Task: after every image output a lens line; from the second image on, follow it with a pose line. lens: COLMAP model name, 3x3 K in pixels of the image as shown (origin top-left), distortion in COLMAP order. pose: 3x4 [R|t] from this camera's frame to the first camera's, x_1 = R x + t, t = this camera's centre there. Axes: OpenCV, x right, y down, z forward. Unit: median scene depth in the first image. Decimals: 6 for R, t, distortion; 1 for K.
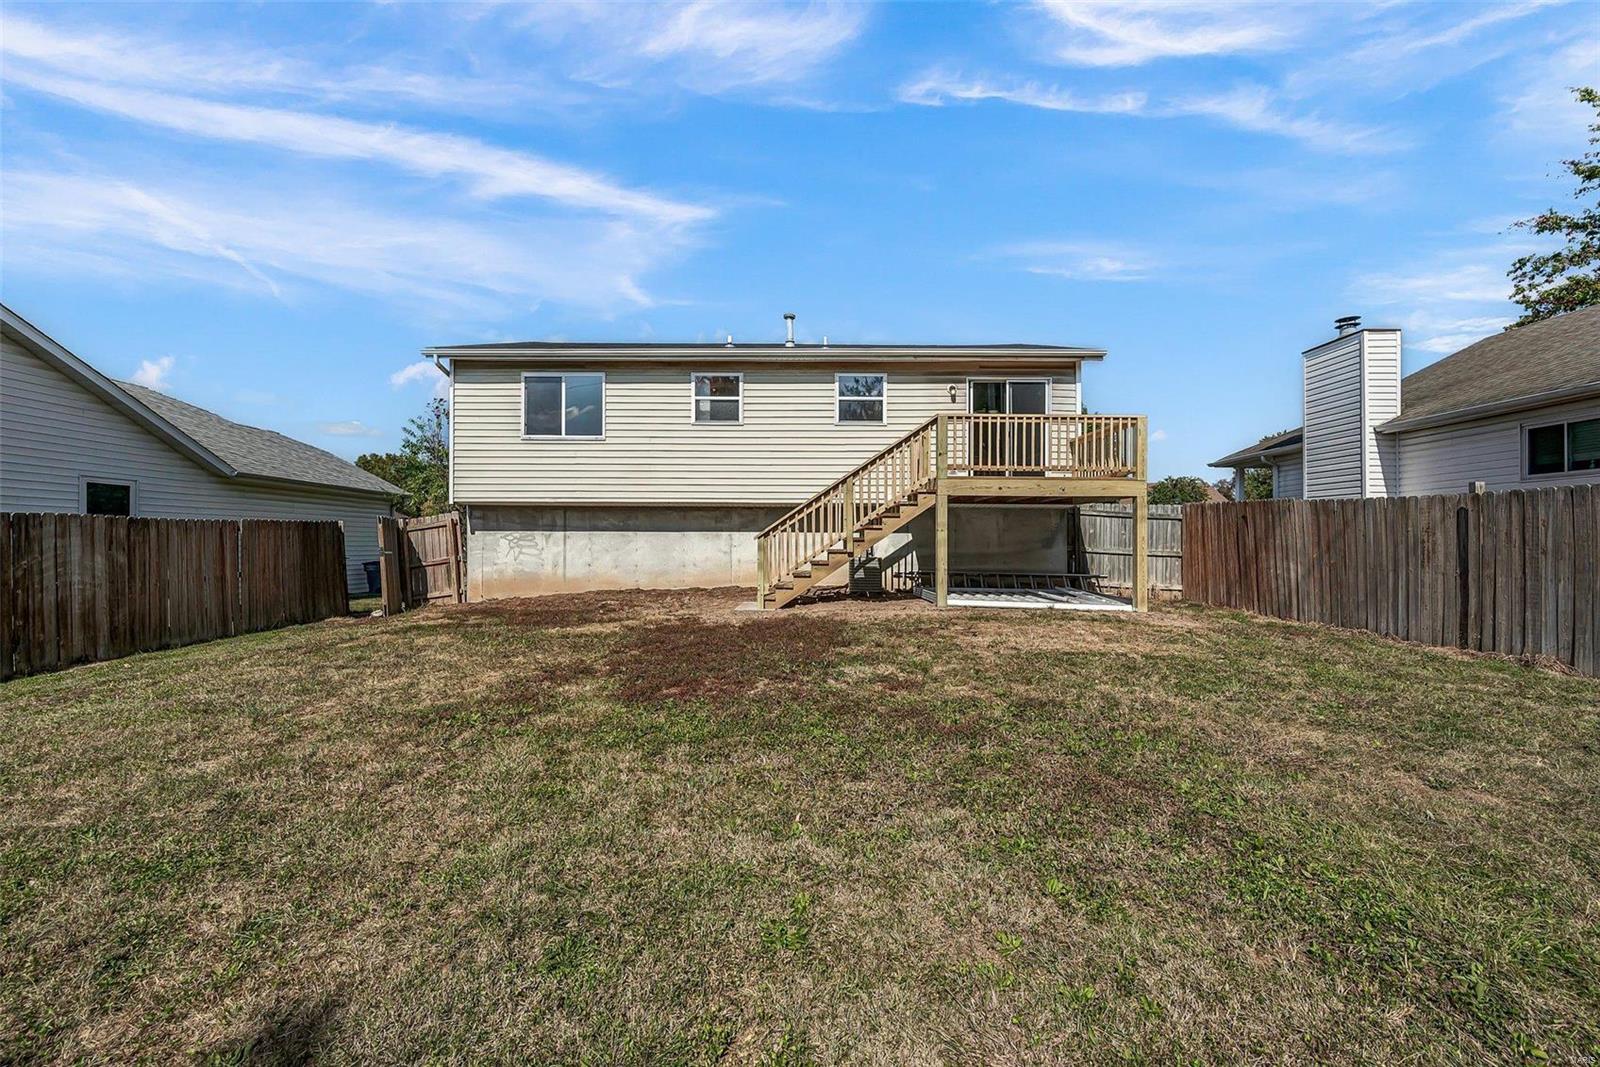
lens RADIAL K [[647.8, 0, 794.8], [0, 647.8, 535.3], [0, 0, 1]] dist [-0.001674, -0.000482]
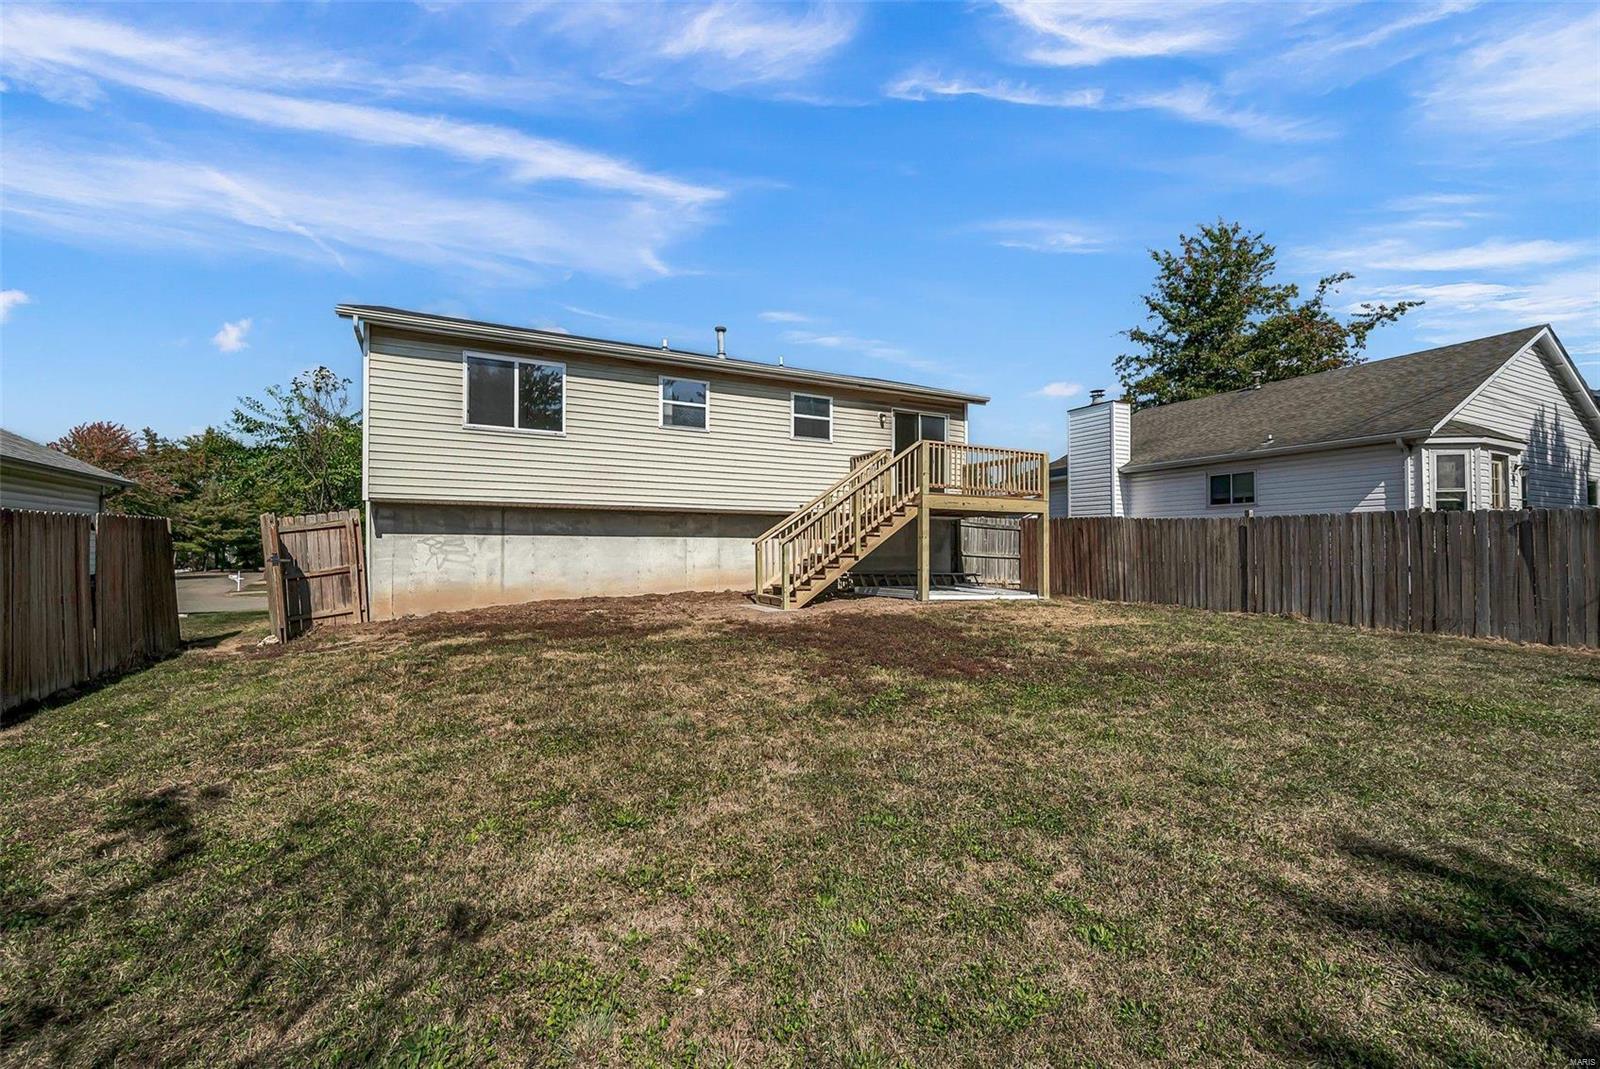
lens RADIAL K [[648.4, 0, 798.5], [0, 648.4, 536.5], [0, 0, 1]] dist [0.000145, 0.000162]
pose [[0.892419, 0.007912, 0.451138, -0.412354], [-0.004105, 0.999947, -0.009416, 0.002663], [-0.451189, 0.006550, 0.892404, 0.025912]]
